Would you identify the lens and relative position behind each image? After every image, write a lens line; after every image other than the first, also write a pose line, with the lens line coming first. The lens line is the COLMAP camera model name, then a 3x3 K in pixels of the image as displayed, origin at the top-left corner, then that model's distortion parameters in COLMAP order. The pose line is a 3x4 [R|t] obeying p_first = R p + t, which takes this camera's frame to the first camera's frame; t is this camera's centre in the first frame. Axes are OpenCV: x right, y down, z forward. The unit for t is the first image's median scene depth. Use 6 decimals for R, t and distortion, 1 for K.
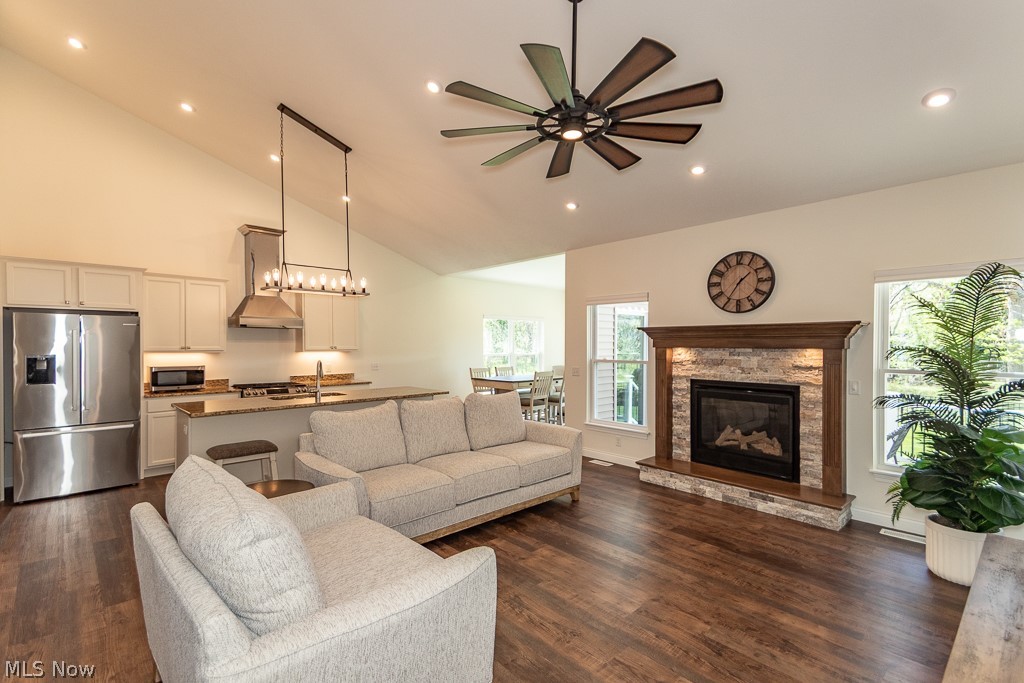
lens RADIAL K [[471.4, 0, 511.4], [0, 471.4, 351.7], [0, 0, 1]] dist [0.070345, -0.000250]
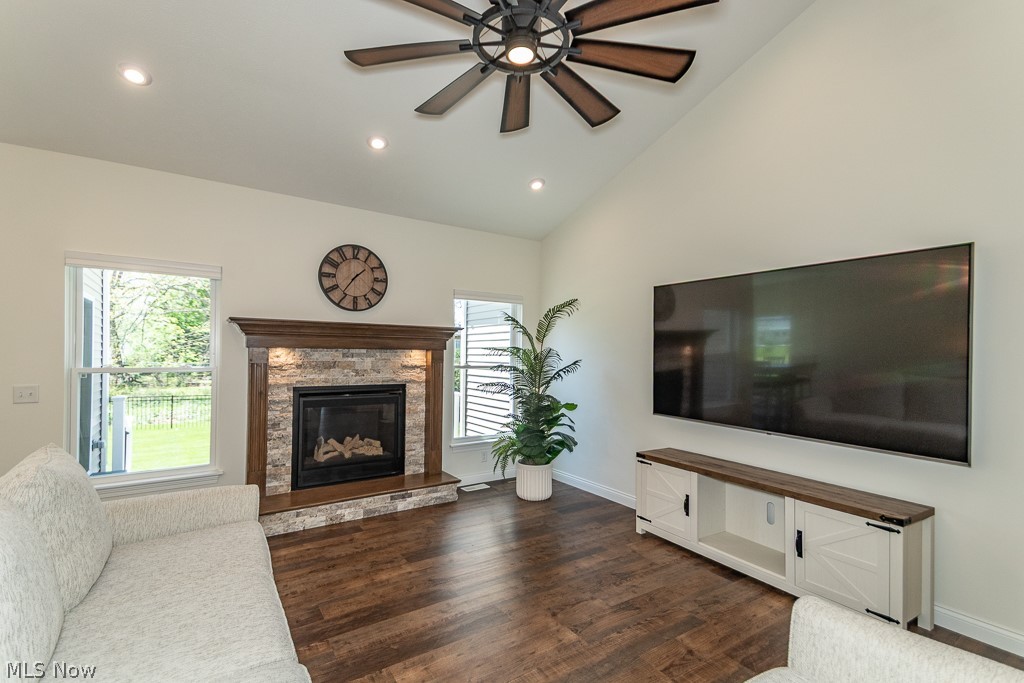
lens RADIAL K [[471.4, 0, 511.4], [0, 471.4, 351.7], [0, 0, 1]] dist [0.070345, -0.000250]
pose [[0.165937, -0.000867, 0.986136, -0.391729], [0.004513, 0.999990, 0.000120, -0.000495], [-0.986126, 0.004431, 0.165939, 0.561021]]
